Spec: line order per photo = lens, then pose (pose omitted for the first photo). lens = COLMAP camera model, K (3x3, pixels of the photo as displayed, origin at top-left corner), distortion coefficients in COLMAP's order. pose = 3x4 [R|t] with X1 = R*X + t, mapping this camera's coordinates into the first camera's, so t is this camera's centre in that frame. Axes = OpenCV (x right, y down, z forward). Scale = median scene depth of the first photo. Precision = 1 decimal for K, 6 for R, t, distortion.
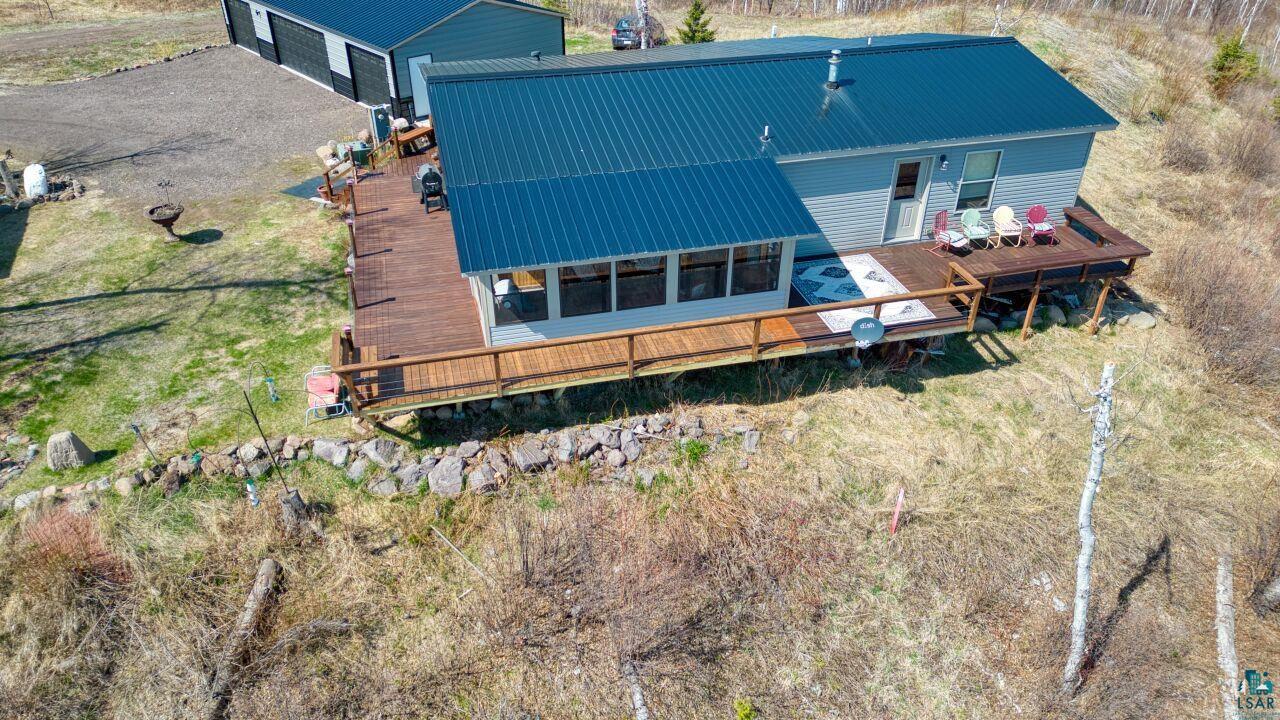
lens RADIAL K [[879.0, 0, 640.0], [0, 879.0, 360.0], [0, 0, 1]] dist [0.102293, -0.101821]
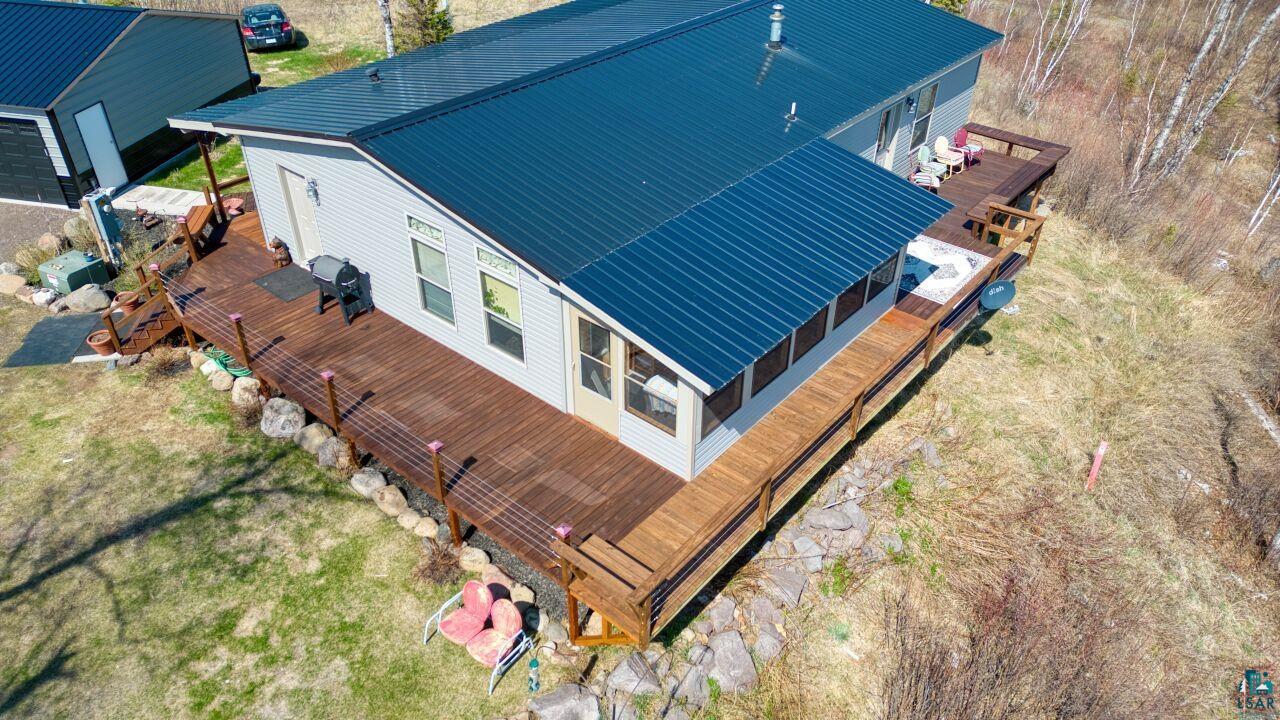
lens RADIAL K [[879.0, 0, 640.0], [0, 879.0, 360.0], [0, 0, 1]] dist [0.102293, -0.101821]
pose [[0.817866, -0.331333, 0.470440, -0.413592], [0.312135, 0.942299, 0.121015, -0.161764], [-0.483391, 0.047866, 0.874095, 0.302290]]
